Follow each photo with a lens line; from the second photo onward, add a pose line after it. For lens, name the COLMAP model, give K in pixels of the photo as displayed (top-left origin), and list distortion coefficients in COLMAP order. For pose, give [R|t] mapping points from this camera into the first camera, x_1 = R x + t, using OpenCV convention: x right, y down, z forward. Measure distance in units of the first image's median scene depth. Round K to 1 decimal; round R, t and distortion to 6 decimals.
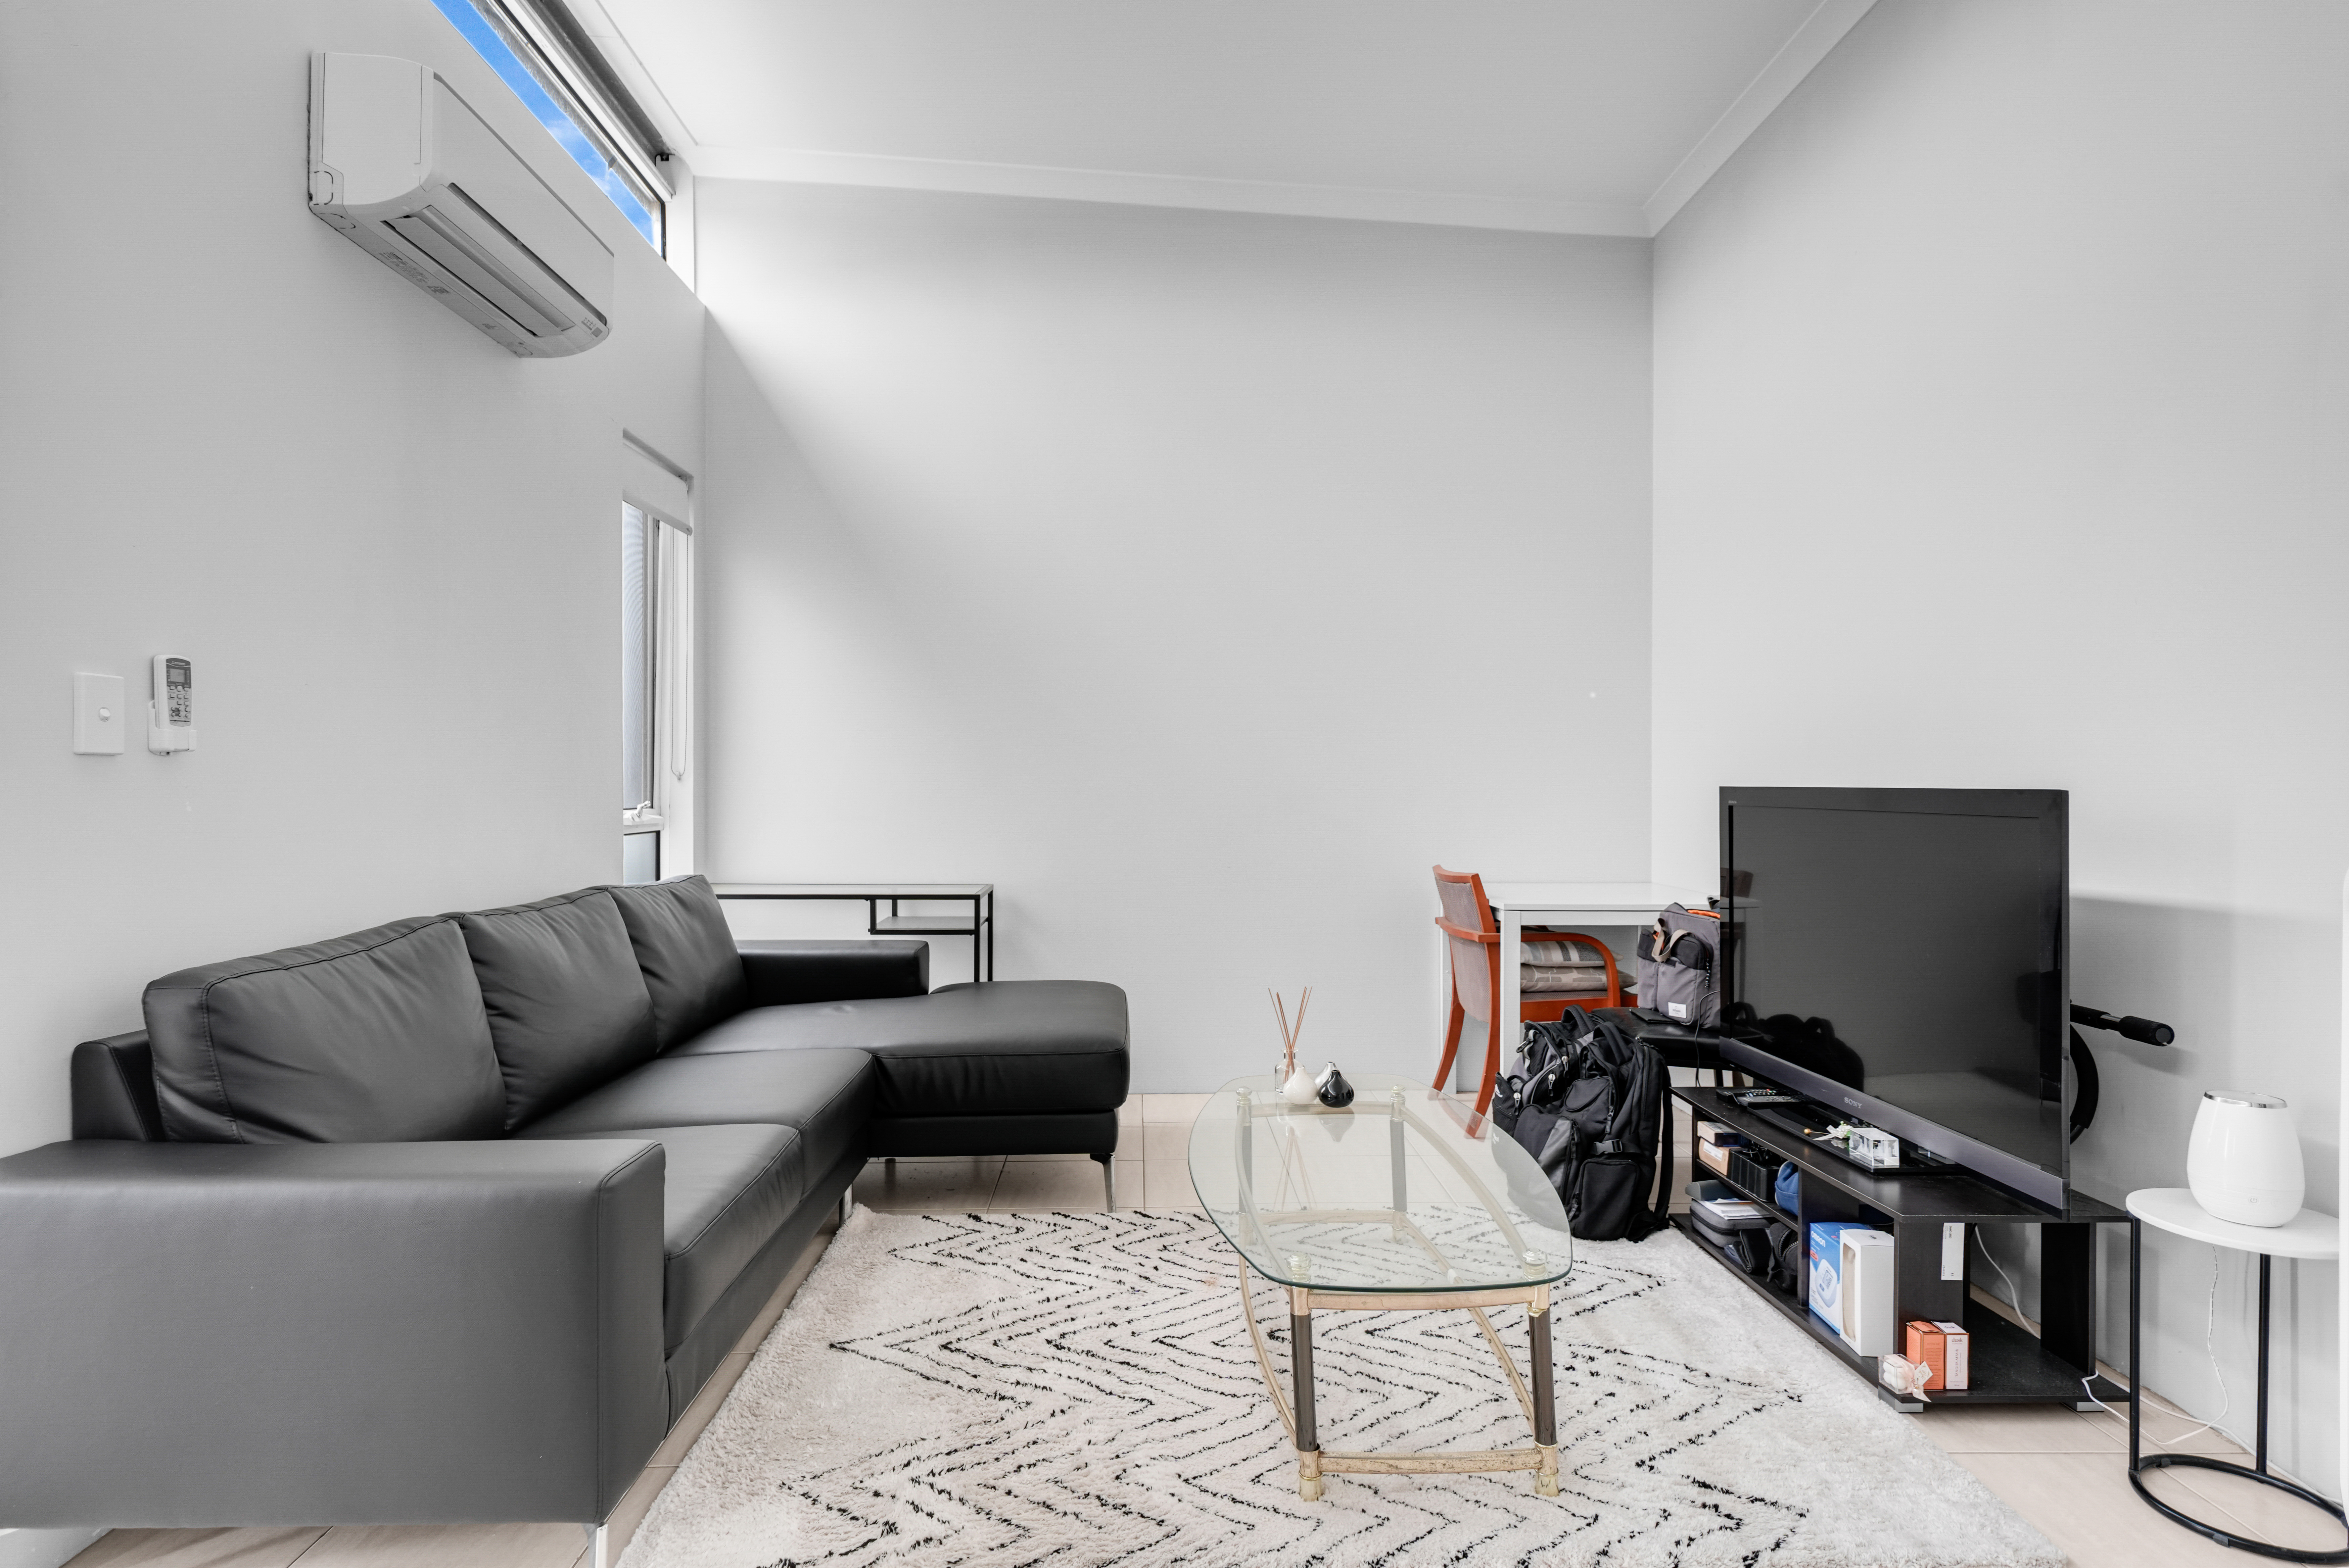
lens RADIAL K [[1249.9, 0, 1157.5], [0, 1249.9, 783.0], [0, 0, 1]] dist [-0.000691, -0.000283]
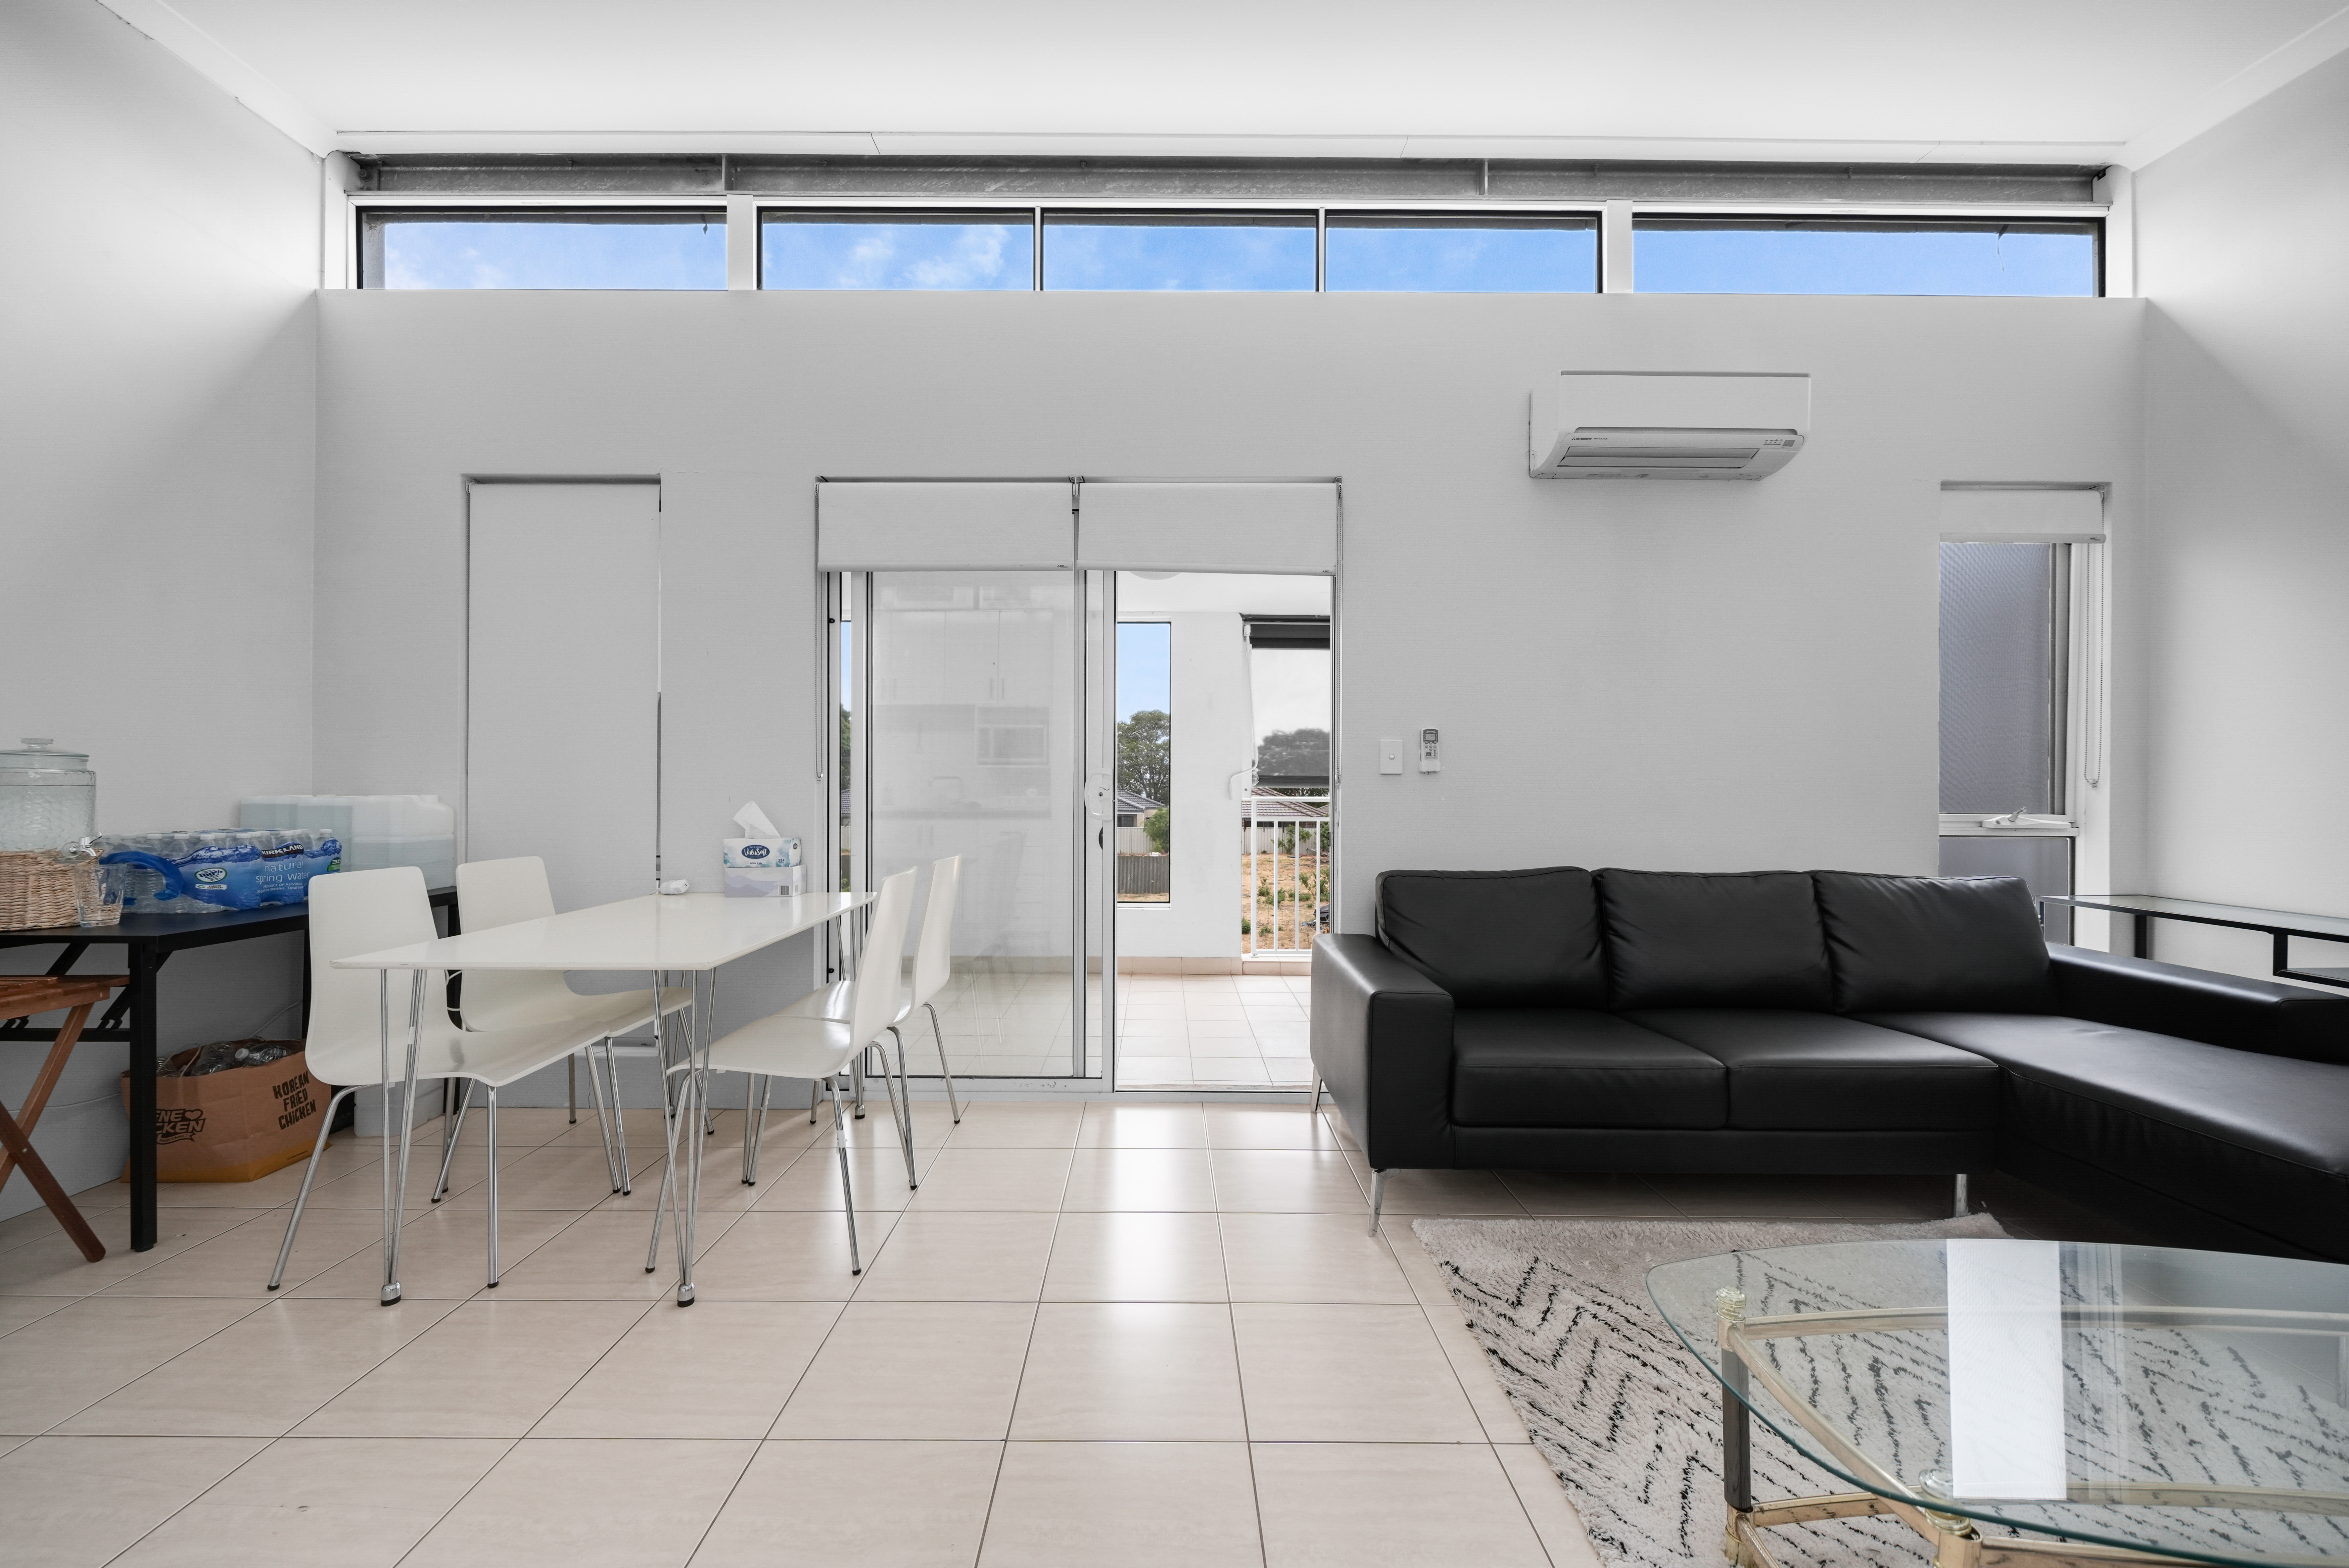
lens RADIAL K [[911.8, 0, 1174.5], [0, 911.8, 784.0], [0, 0, 1]] dist [-0.001260, -0.000164]
pose [[-0.005390, 0.002006, -0.999983, 0.494495], [-0.005848, 0.999981, 0.002038, -0.003341], [0.999968, 0.005859, -0.005379, 0.356214]]
